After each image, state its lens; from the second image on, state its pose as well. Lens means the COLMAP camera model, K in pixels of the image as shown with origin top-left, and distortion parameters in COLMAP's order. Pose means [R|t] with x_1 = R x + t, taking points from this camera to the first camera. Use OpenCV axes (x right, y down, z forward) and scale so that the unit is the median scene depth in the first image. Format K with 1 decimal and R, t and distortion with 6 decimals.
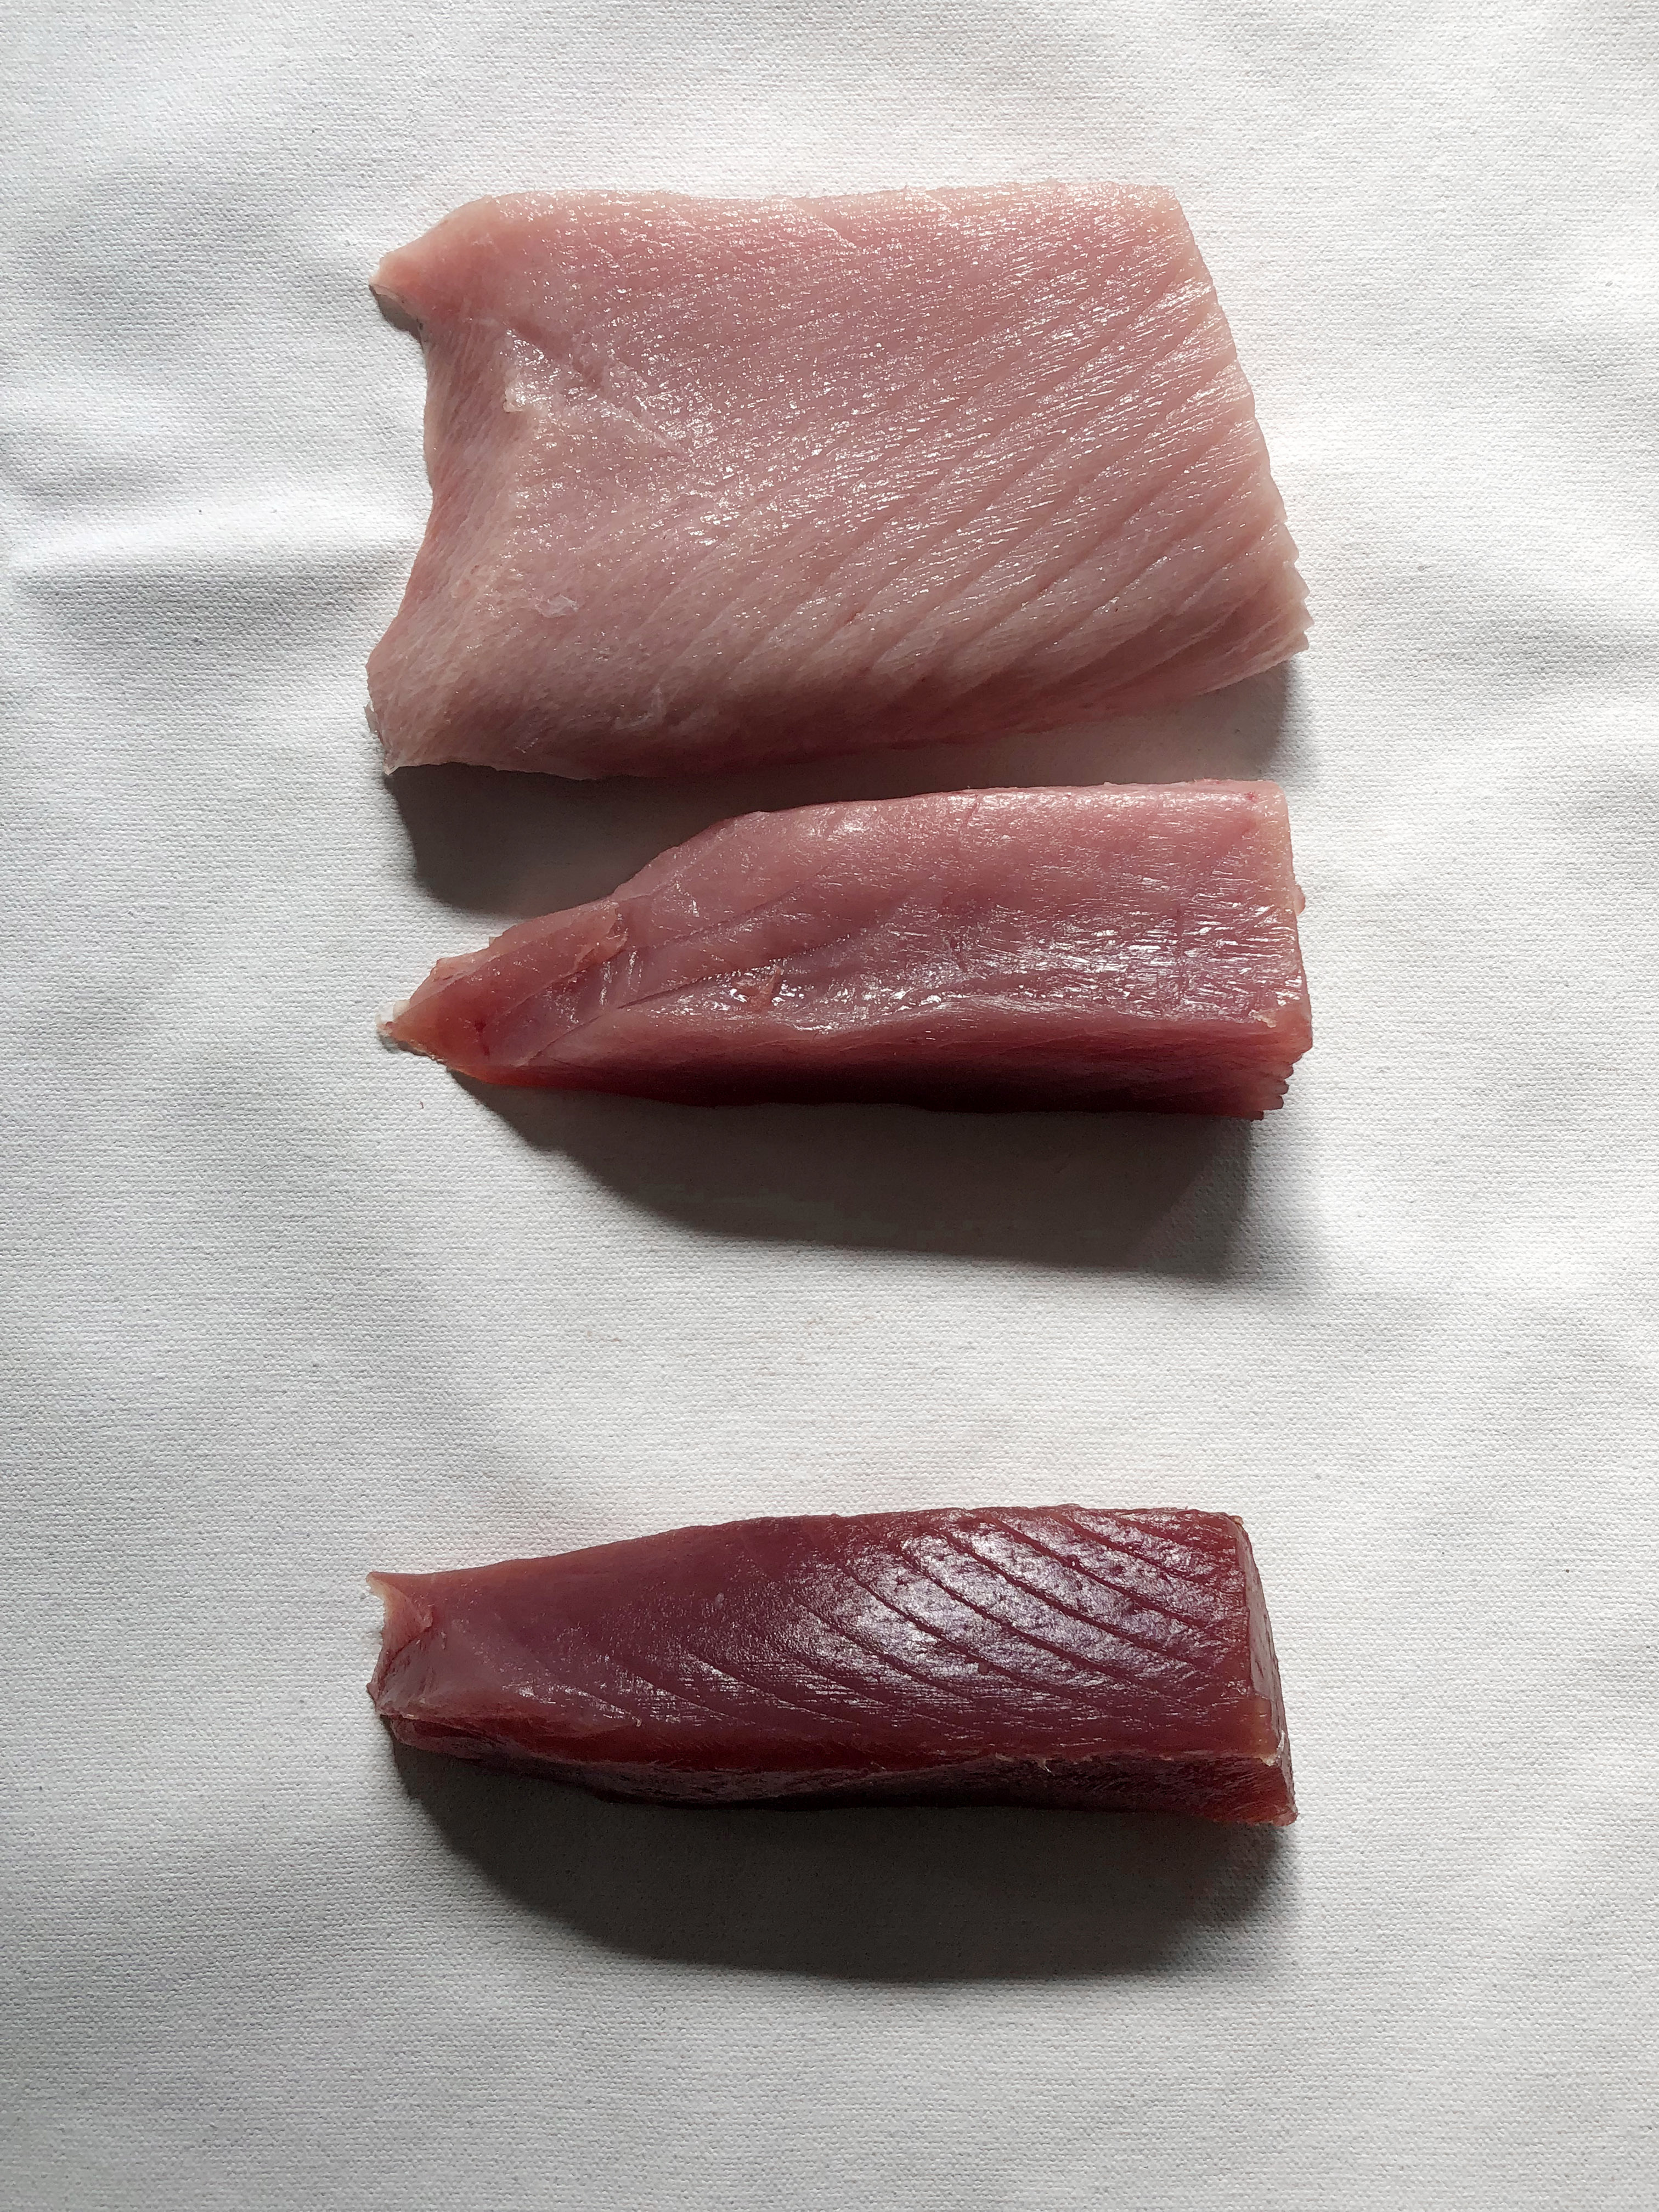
lens RADIAL K [[1812.0, 0, 832.4], [0, 1812.0, 1105.5], [0, 0, 1]] dist [0.017525, 0.005530]
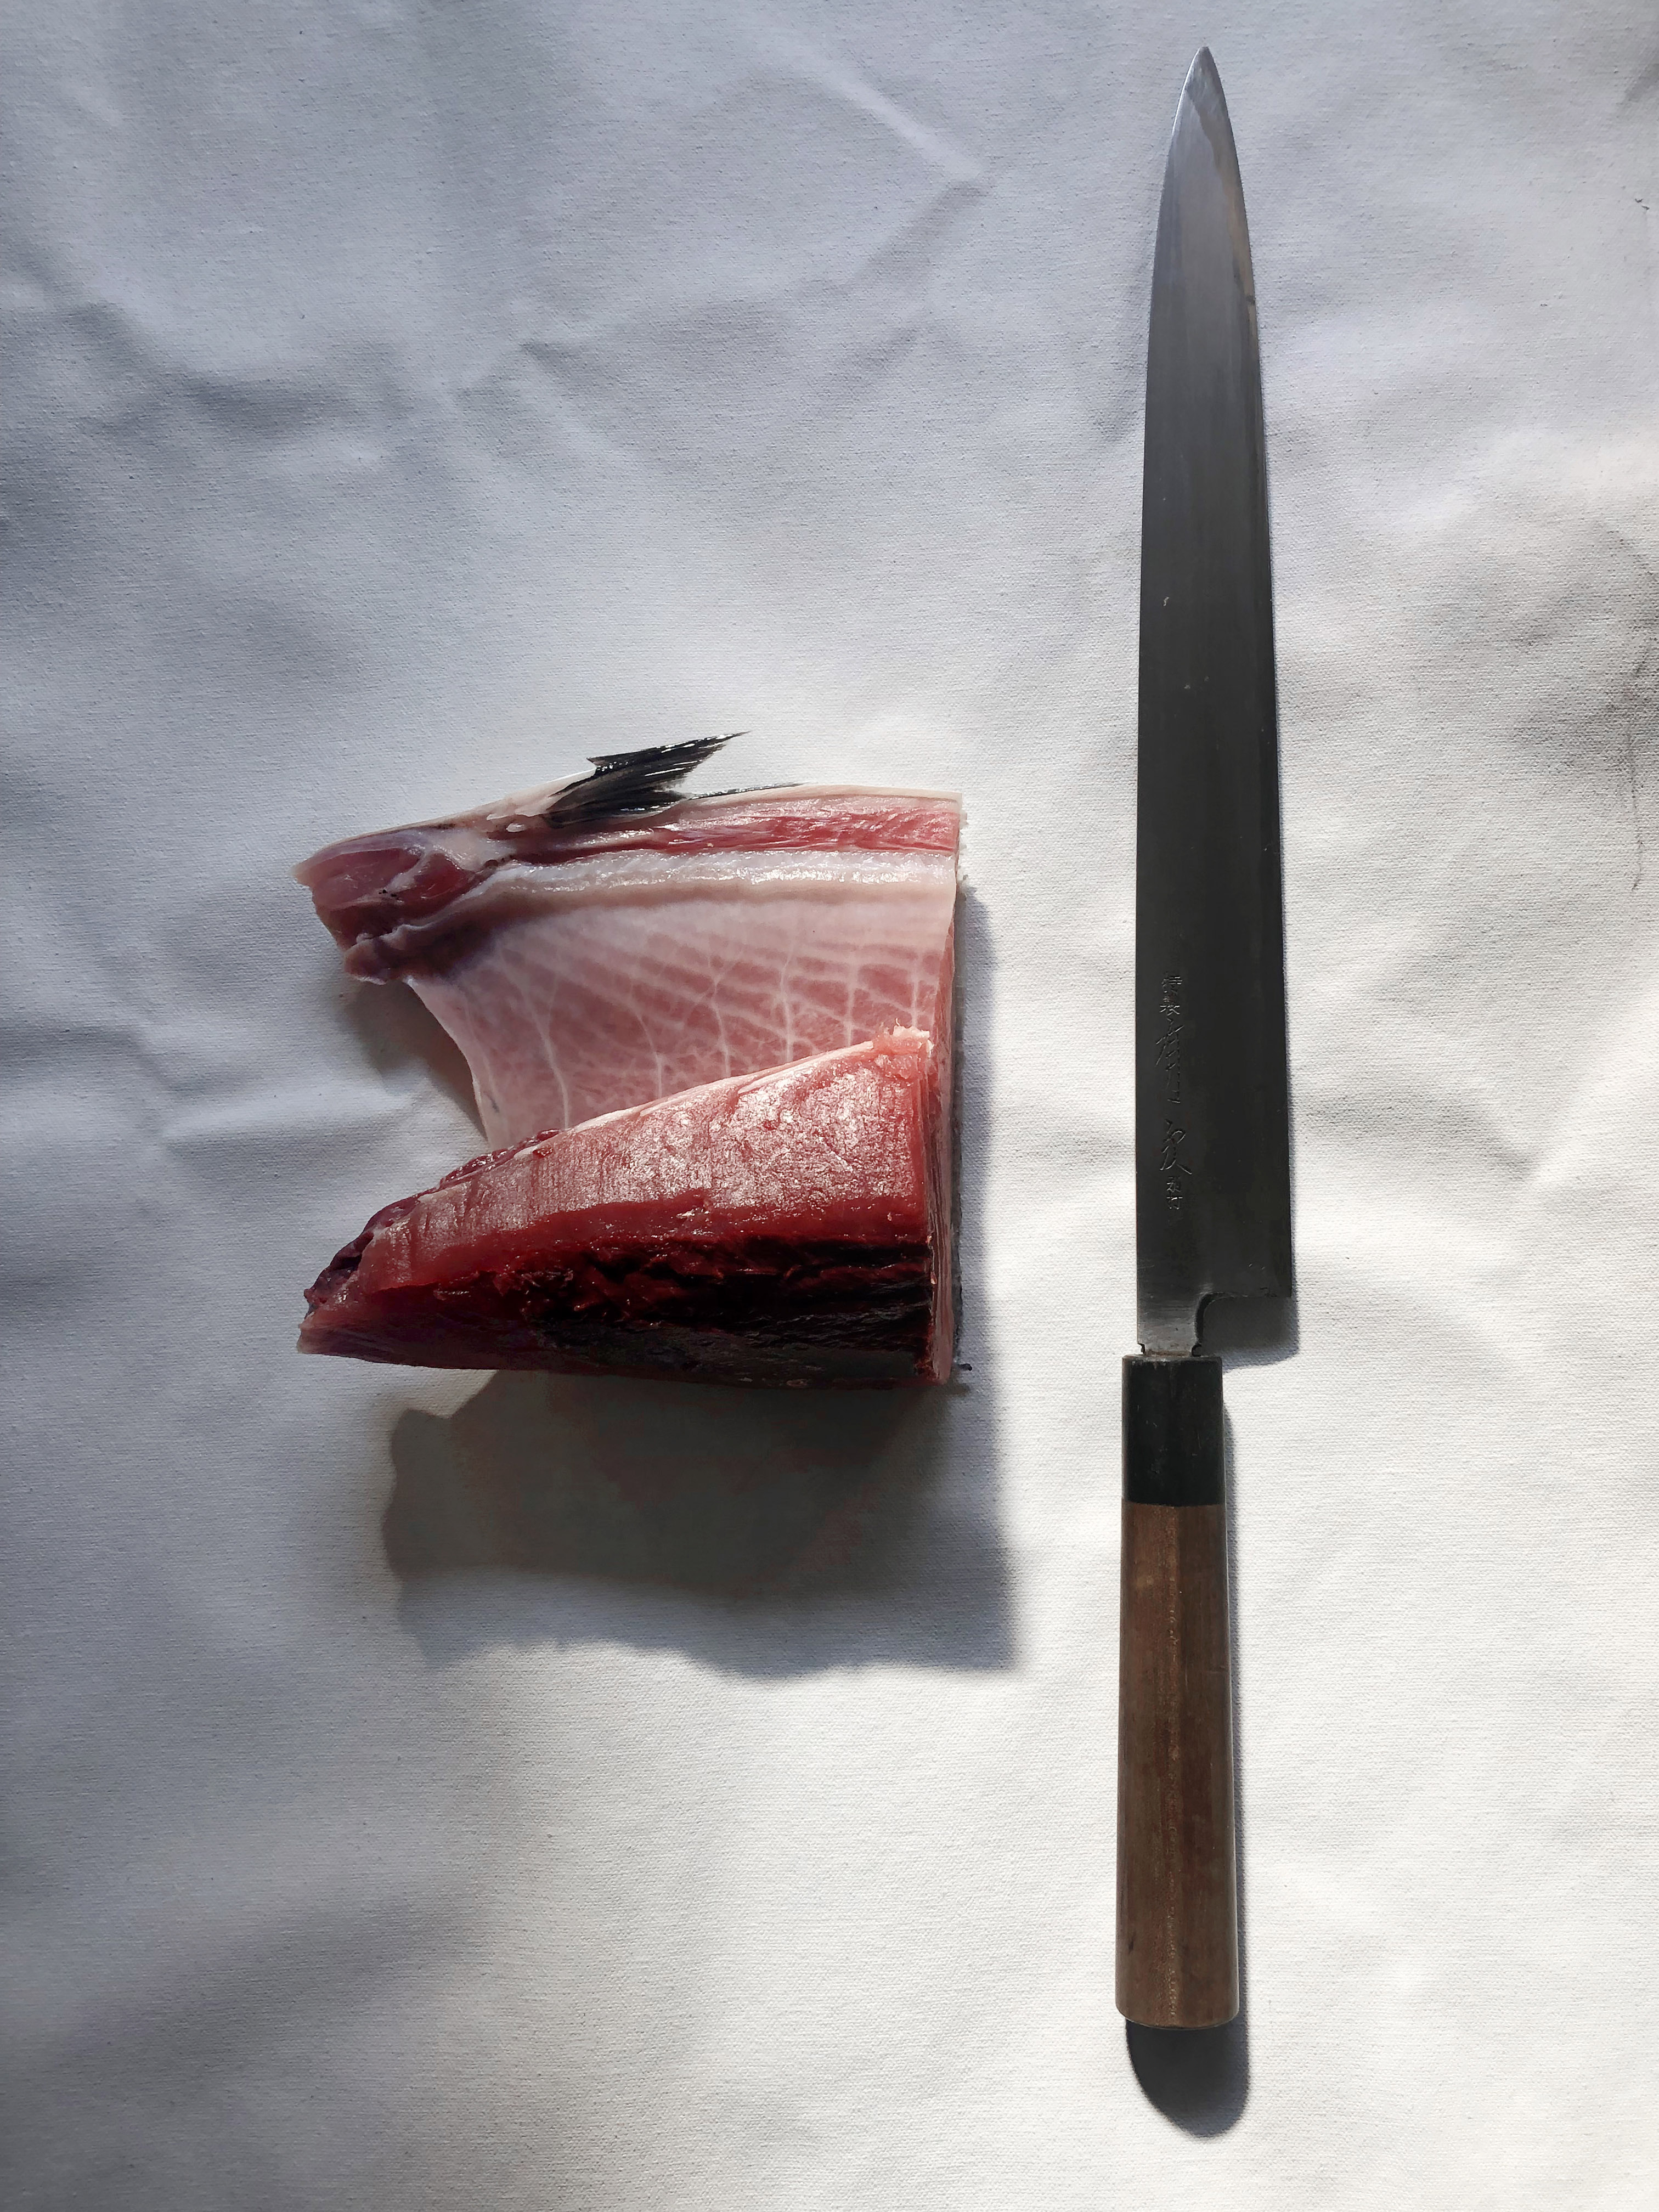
lens RADIAL K [[1812.0, 0, 839.3], [0, 1812.0, 1112.2], [0, 0, 1]] dist [0.017525, 0.005530]
pose [[0.992219, -0.021053, 0.122711, -0.045478], [0.044019, 0.981263, -0.187579, 0.019570], [-0.116462, 0.191521, 0.974554, -0.697057]]
